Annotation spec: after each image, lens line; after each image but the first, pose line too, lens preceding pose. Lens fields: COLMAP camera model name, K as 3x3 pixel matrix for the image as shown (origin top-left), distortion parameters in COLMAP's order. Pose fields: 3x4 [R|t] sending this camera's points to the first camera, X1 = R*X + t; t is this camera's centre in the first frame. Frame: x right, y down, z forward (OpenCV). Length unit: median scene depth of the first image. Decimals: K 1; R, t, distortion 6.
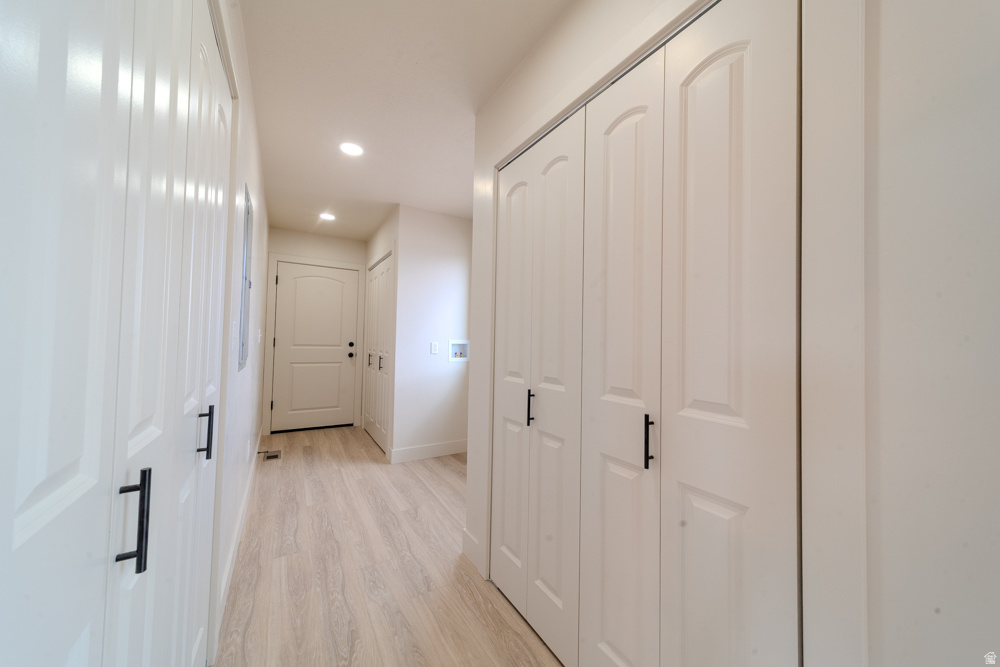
lens RADIAL K [[351.0, 0, 496.2], [0, 351.0, 331.3], [0, 0, 1]] dist [0.008606, -0.000371]
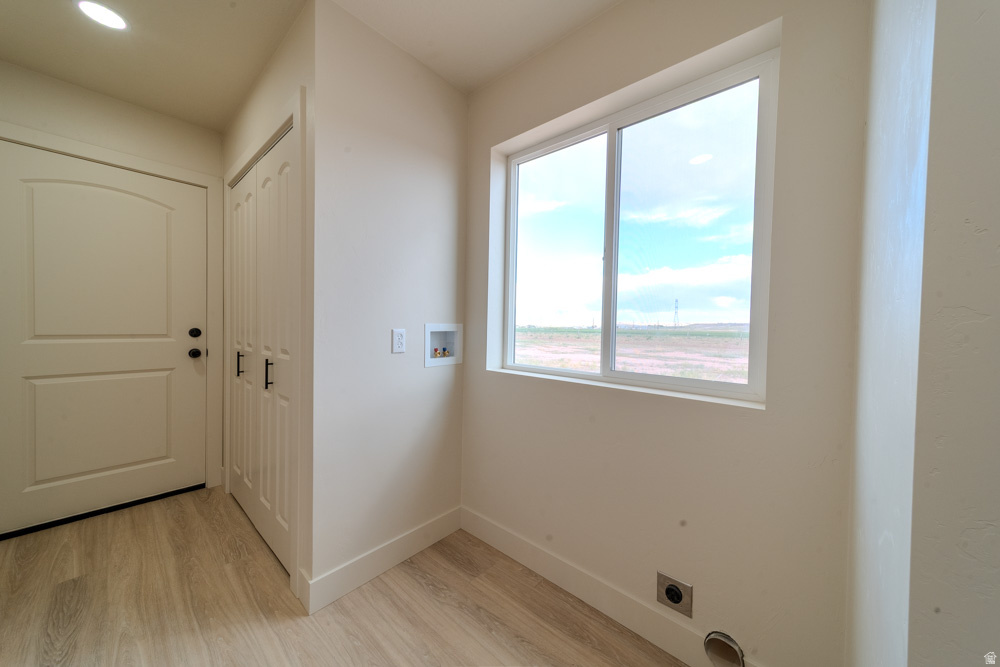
lens RADIAL K [[351.0, 0, 496.2], [0, 351.0, 331.3], [0, 0, 1]] dist [0.008606, -0.000371]
pose [[0.956337, -0.010187, 0.292088, -0.179252], [-0.005167, 0.998647, 0.051747, 0.008087], [-0.292220, -0.050997, 0.954990, 0.476533]]
